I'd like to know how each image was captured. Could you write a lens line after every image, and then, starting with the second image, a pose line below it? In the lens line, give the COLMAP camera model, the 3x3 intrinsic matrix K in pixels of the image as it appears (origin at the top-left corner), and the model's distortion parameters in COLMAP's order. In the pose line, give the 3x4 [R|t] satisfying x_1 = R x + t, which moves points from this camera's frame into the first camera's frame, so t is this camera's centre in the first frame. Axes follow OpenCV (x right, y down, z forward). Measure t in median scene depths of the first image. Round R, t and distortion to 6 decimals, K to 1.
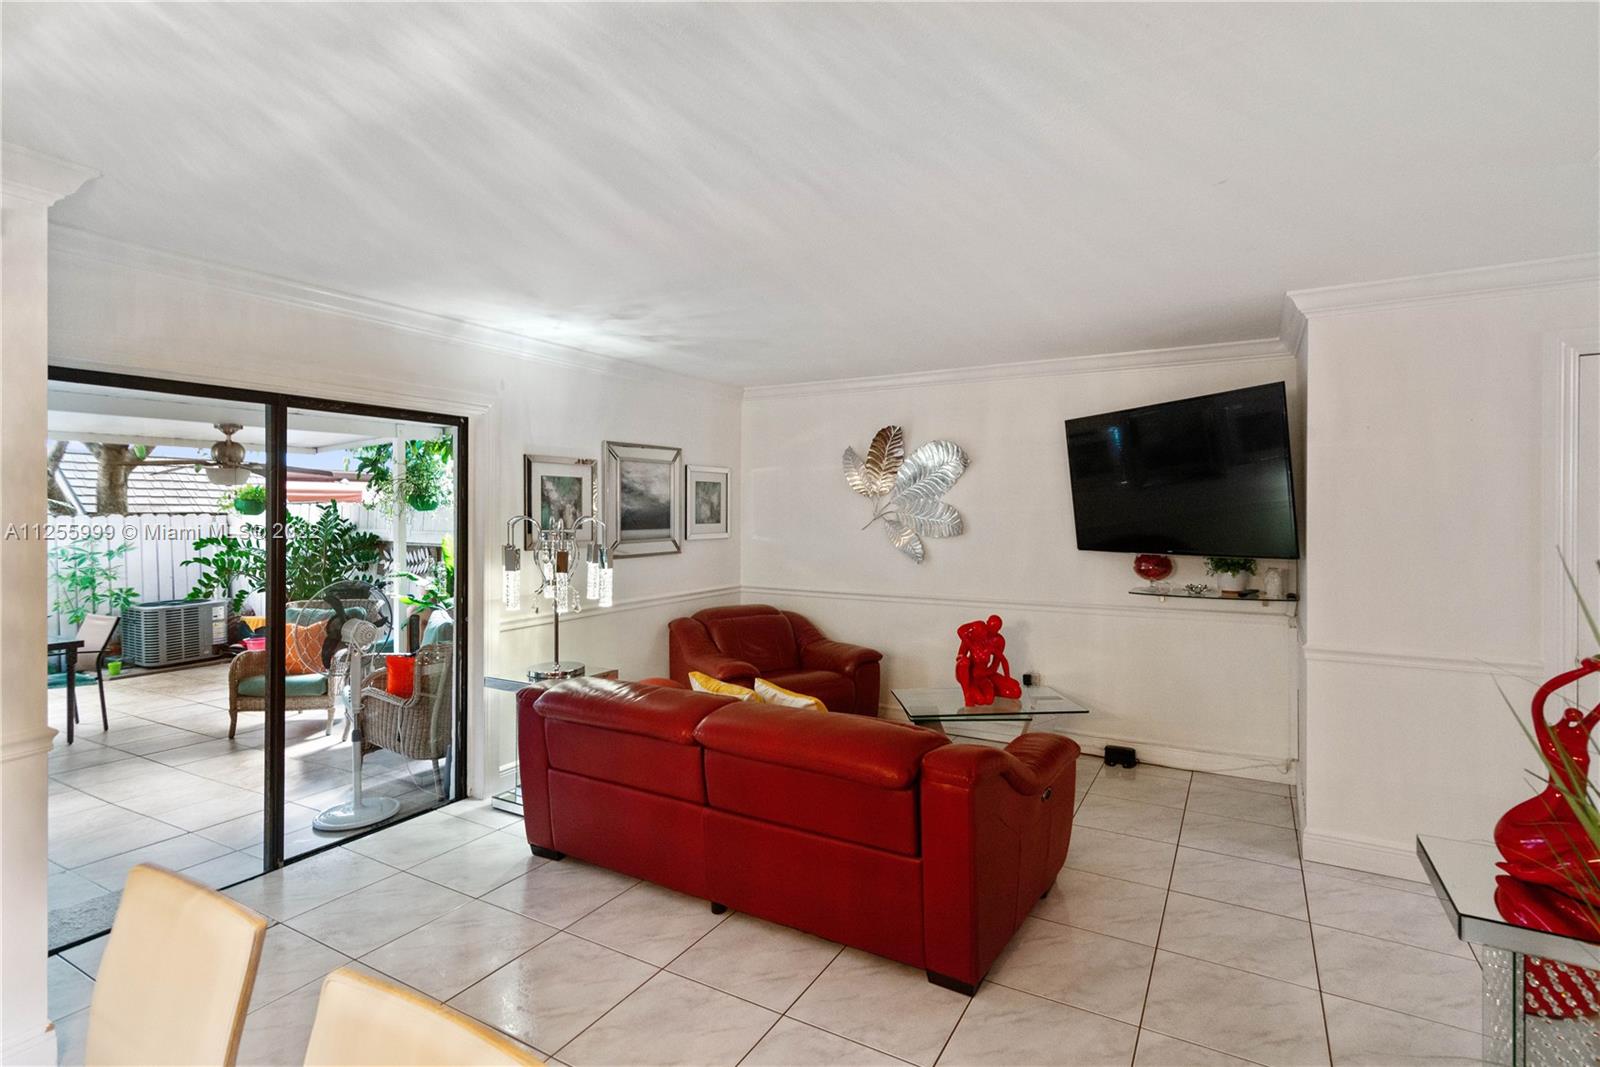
lens RADIAL K [[757.0, 0, 815.9], [0, 757.0, 521.5], [0, 0, 1]] dist [0.019186, -0.001237]
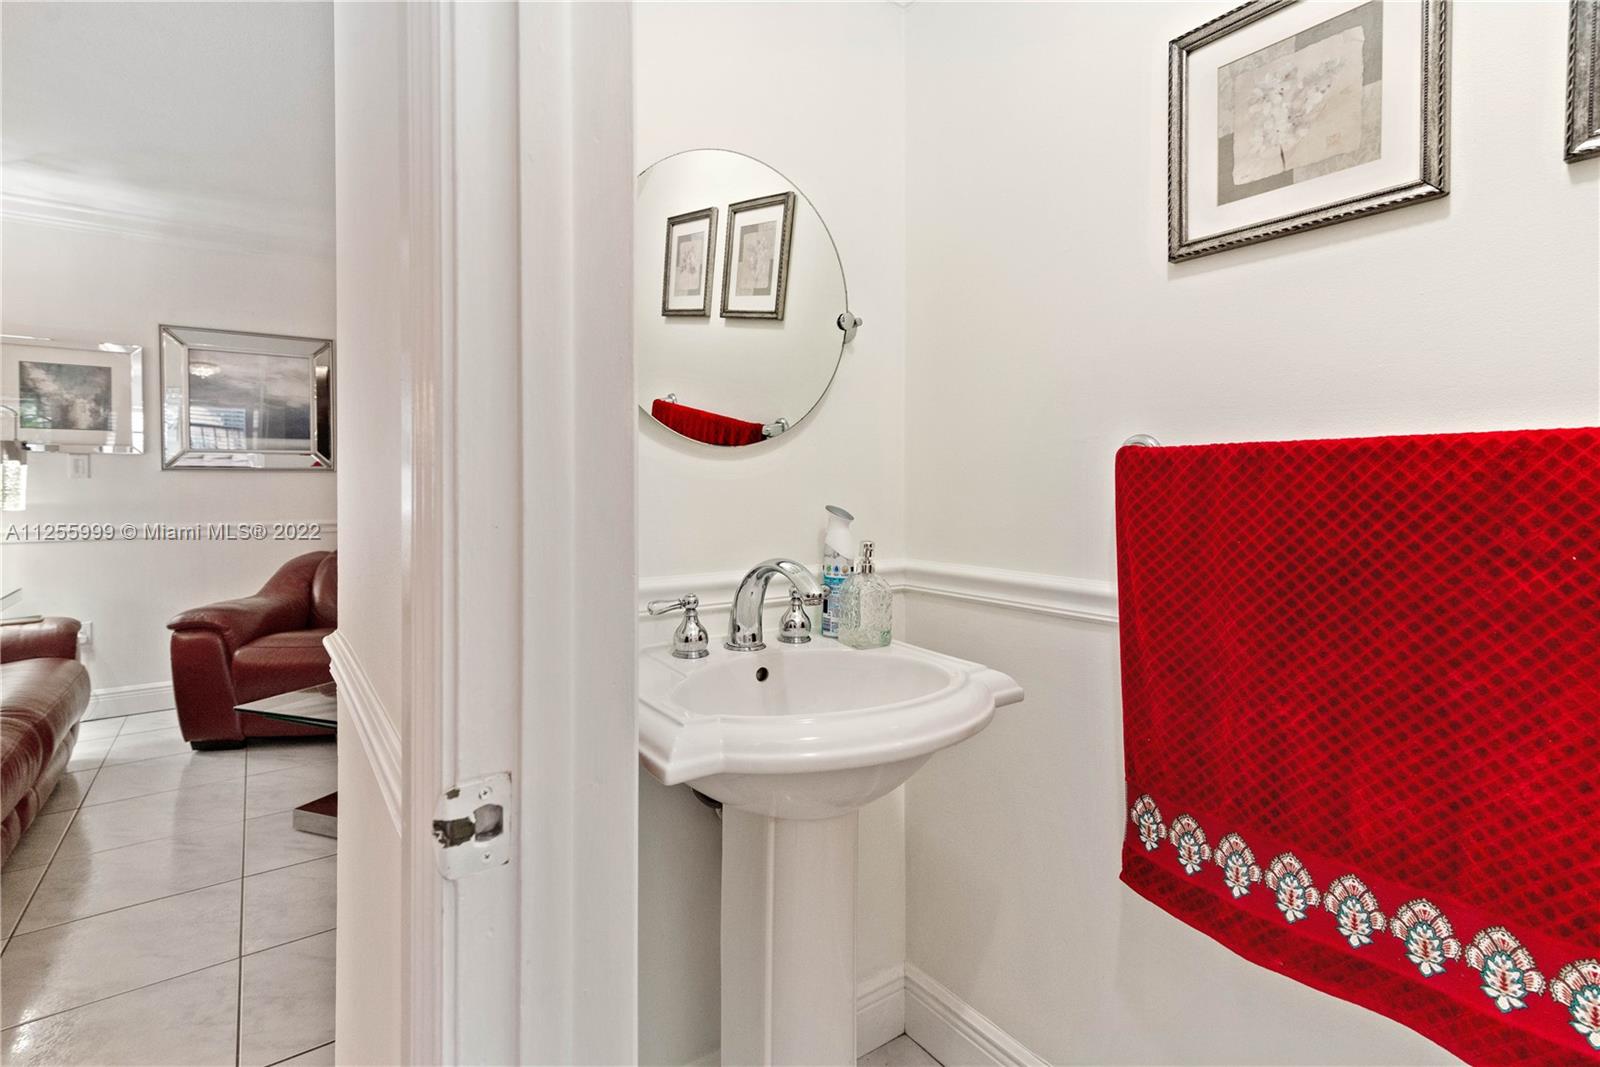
lens RADIAL K [[757.0, 0, 808.7], [0, 757.0, 488.8], [0, 0, 1]] dist [0.019186, -0.001237]
pose [[0.901605, 0.001184, -0.432559, 0.697594], [-0.004718, 0.999964, -0.007097, 0.072148], [0.432535, 0.008440, 0.901578, 0.561141]]
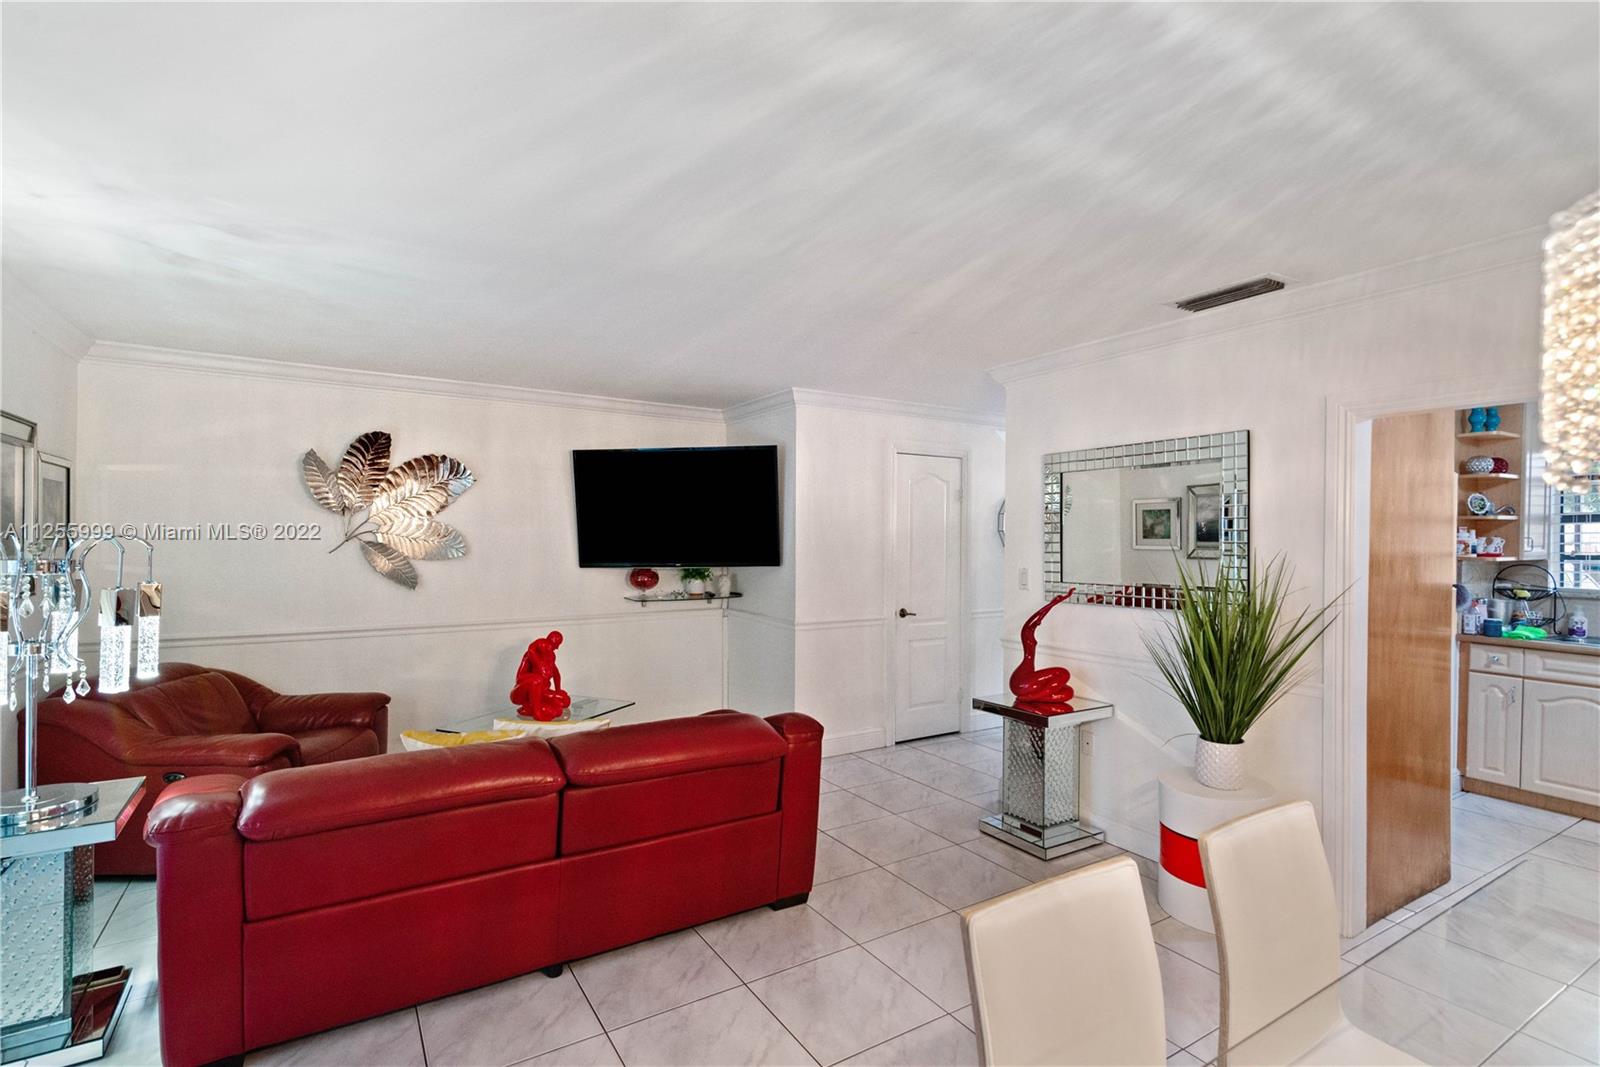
lens RADIAL K [[757.0, 0, 790.0], [0, 757.0, 539.2], [0, 0, 1]] dist [0.019186, -0.001237]
pose [[0.490961, 0.001976, 0.871179, -0.474852], [0.009176, 0.999930, -0.007440, 0.008100], [-0.871133, 0.011647, 0.490908, 0.194473]]
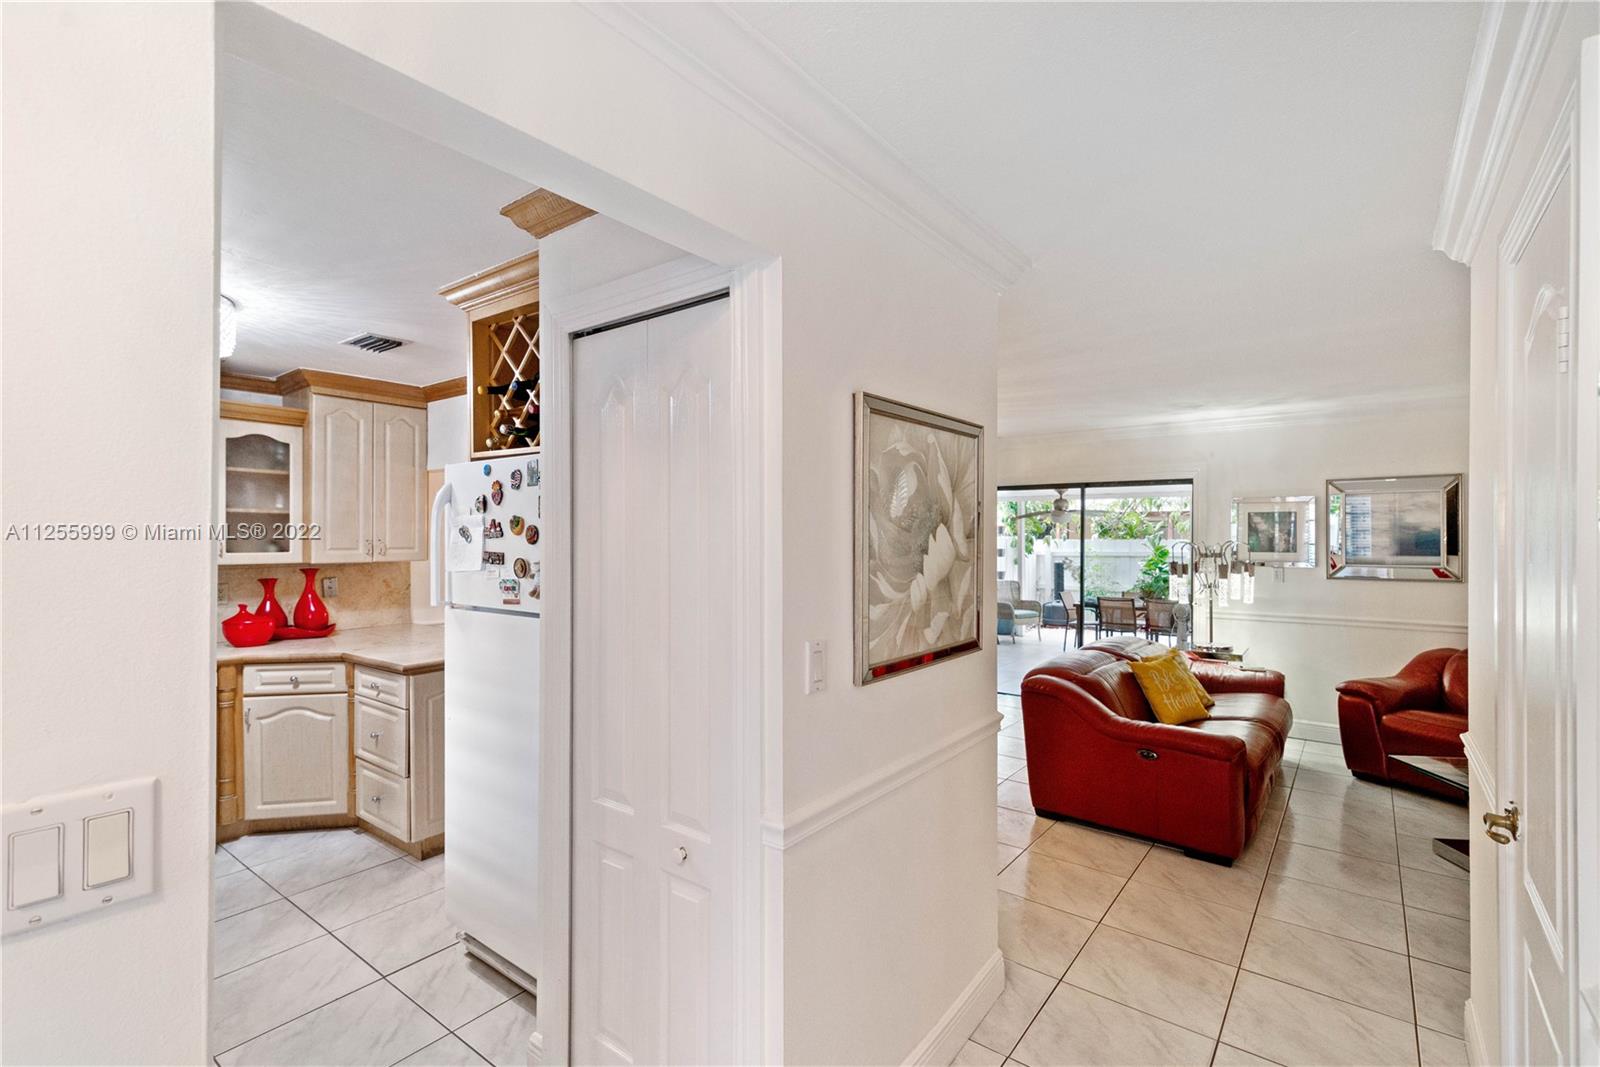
lens RADIAL K [[739.4, 0, 795.5], [0, 739.4, 536.5], [0, 0, 1]] dist [0.029872, 0.001080]
pose [[-0.153849, 0.000277, -0.988094, 1.011094], [-0.016239, 0.999864, 0.002808, -0.006299], [0.987961, 0.016478, -0.153824, 0.357730]]
